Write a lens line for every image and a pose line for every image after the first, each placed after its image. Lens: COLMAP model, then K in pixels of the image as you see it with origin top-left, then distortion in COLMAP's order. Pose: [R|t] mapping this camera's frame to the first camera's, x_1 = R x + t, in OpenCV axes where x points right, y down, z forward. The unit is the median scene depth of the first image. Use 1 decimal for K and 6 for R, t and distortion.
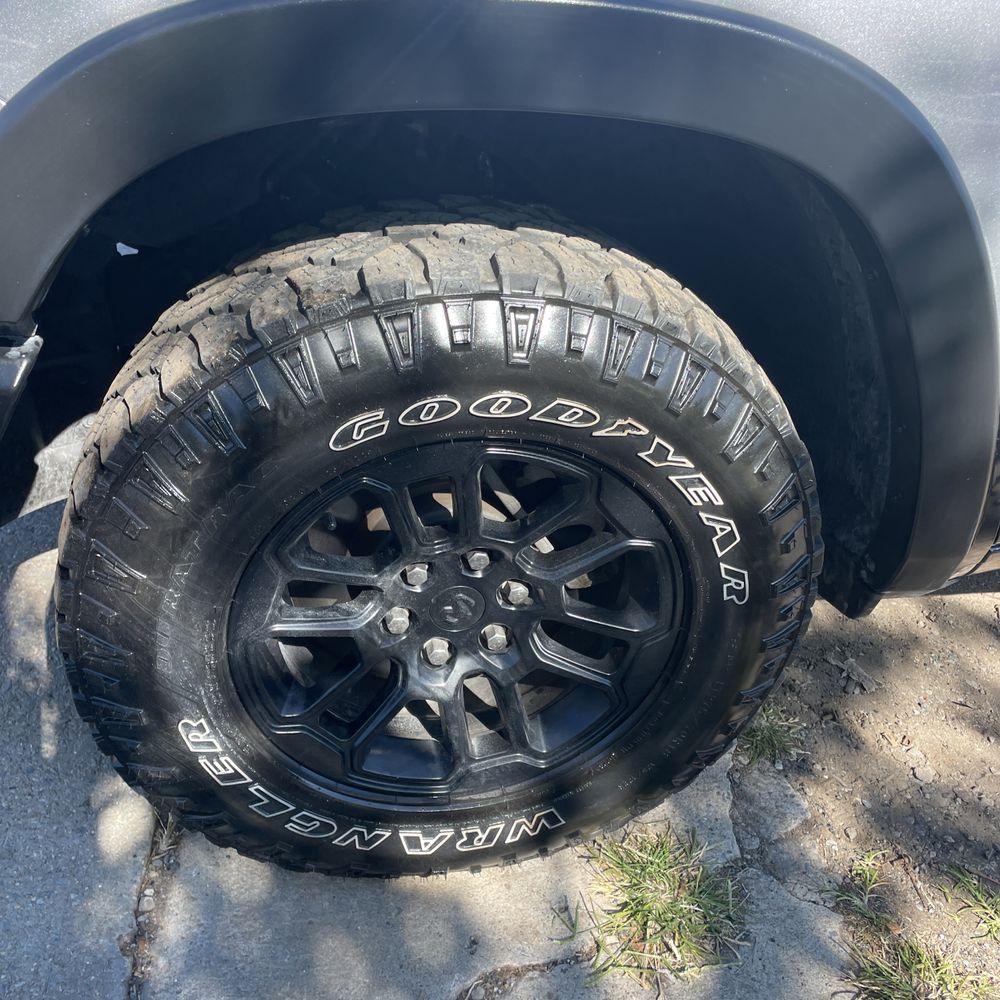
lens RADIAL K [[1011.9, 0, 500.0], [0, 1011.9, 500.0], [0, 0, 1]] dist [0.123016, -0.201394]
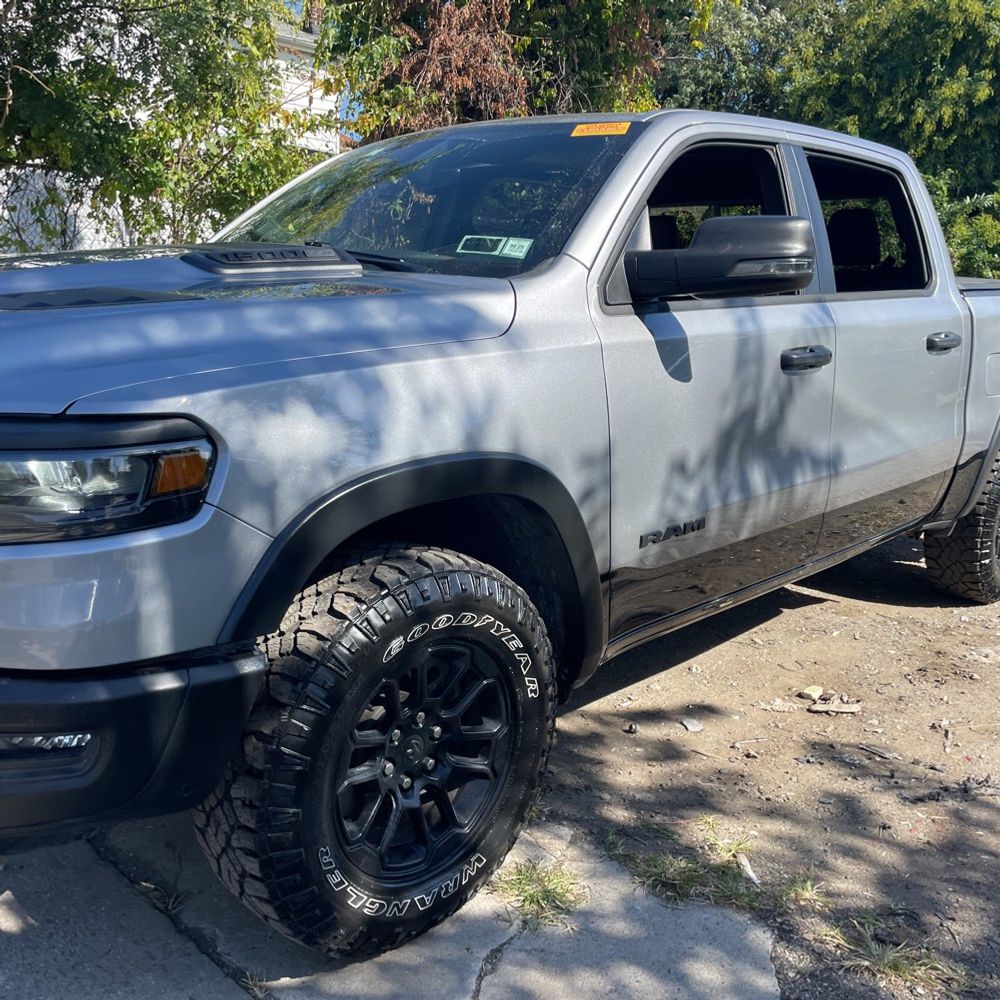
lens RADIAL K [[1011.9, 0, 500.0], [0, 1011.9, 500.0], [0, 0, 1]] dist [0.123016, -0.201394]
pose [[0.805884, -0.194328, 0.559274, -0.936889], [0.354253, 0.915125, -0.192486, 0.113568], [-0.474400, 0.353246, 0.806326, -0.794273]]
